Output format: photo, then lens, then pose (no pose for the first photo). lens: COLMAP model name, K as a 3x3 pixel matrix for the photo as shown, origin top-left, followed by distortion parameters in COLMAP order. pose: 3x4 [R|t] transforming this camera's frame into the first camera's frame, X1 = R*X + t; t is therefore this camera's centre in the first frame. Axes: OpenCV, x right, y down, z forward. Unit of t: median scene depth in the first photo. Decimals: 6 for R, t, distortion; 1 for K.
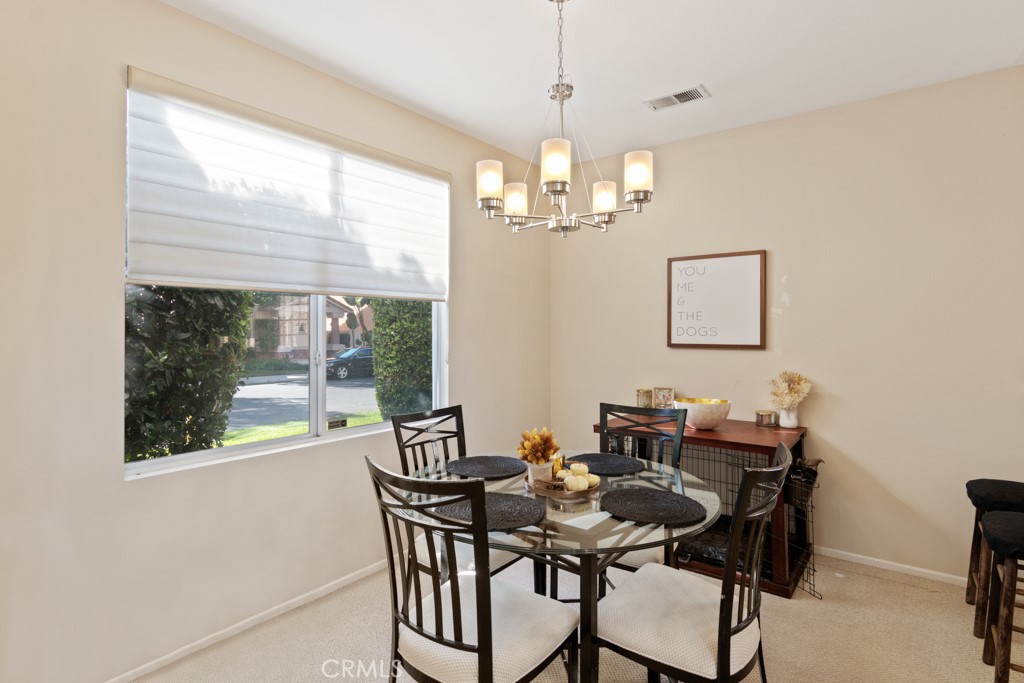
lens RADIAL K [[525.7, 0, 512.3], [0, 525.7, 341.7], [0, 0, 1]] dist [-0.001012, 0.000040]
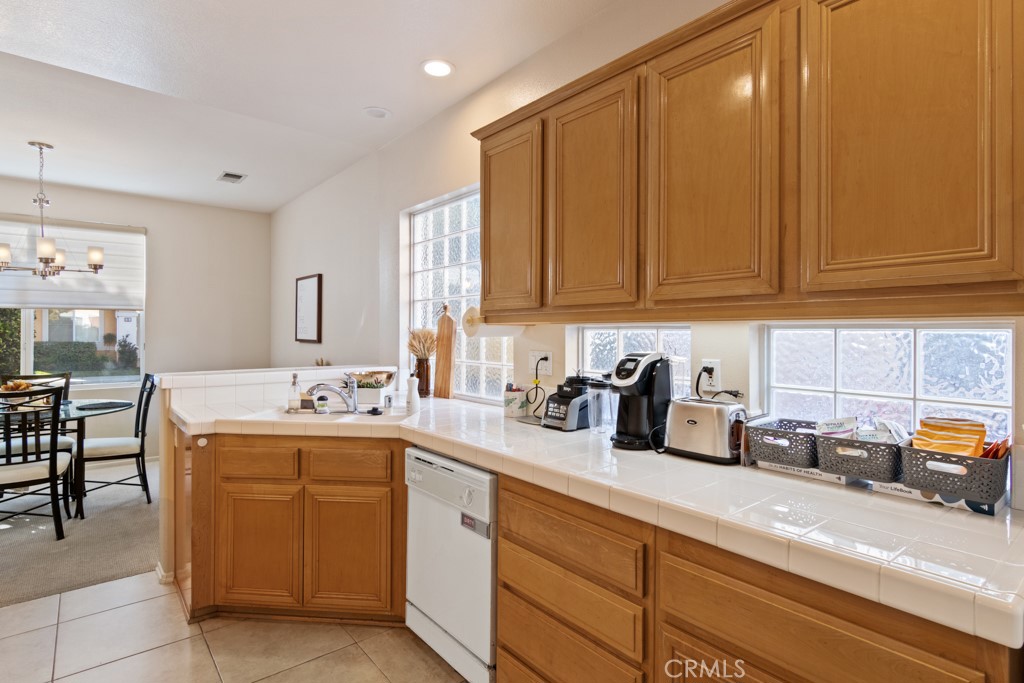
lens RADIAL K [[525.7, 0, 509.6], [0, 525.7, 337.3], [0, 0, 1]] dist [-0.001012, 0.000040]
pose [[0.974638, 0.005713, -0.223713, 1.295842], [-0.006480, 0.999975, -0.002694, -0.000643], [0.223693, 0.004076, 0.974651, -0.267982]]
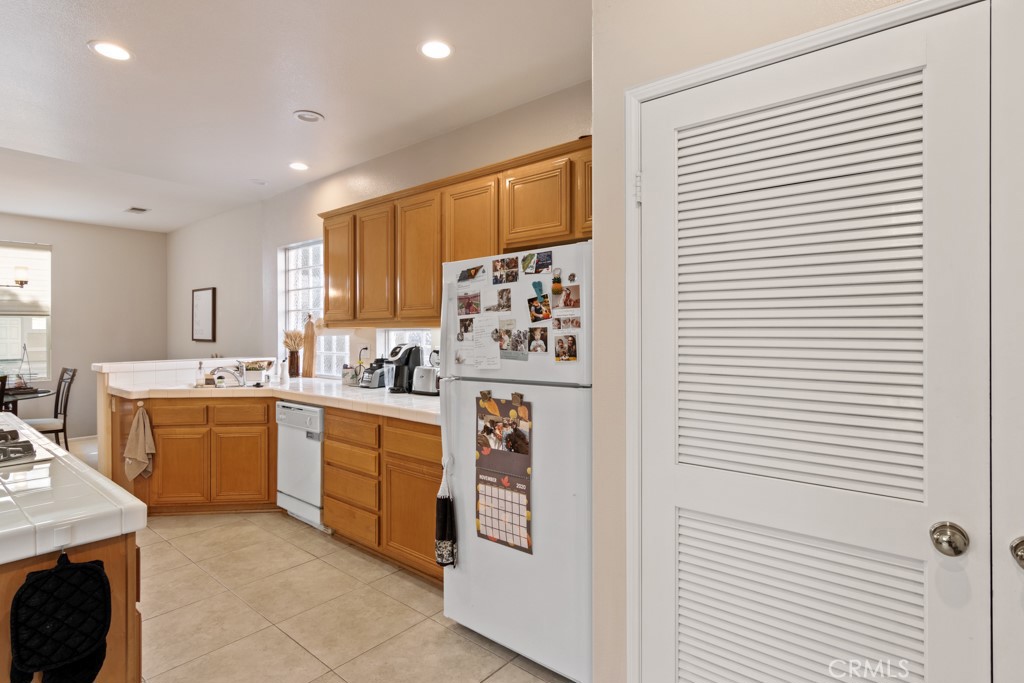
lens RADIAL K [[525.7, 0, 512.3], [0, 525.7, 335.4], [0, 0, 1]] dist [-0.001012, 0.000040]
pose [[0.999168, -0.001903, -0.040727, 1.573865], [0.001710, 0.999987, -0.004758, 0.002524], [0.040736, 0.004684, 0.999159, -0.759101]]
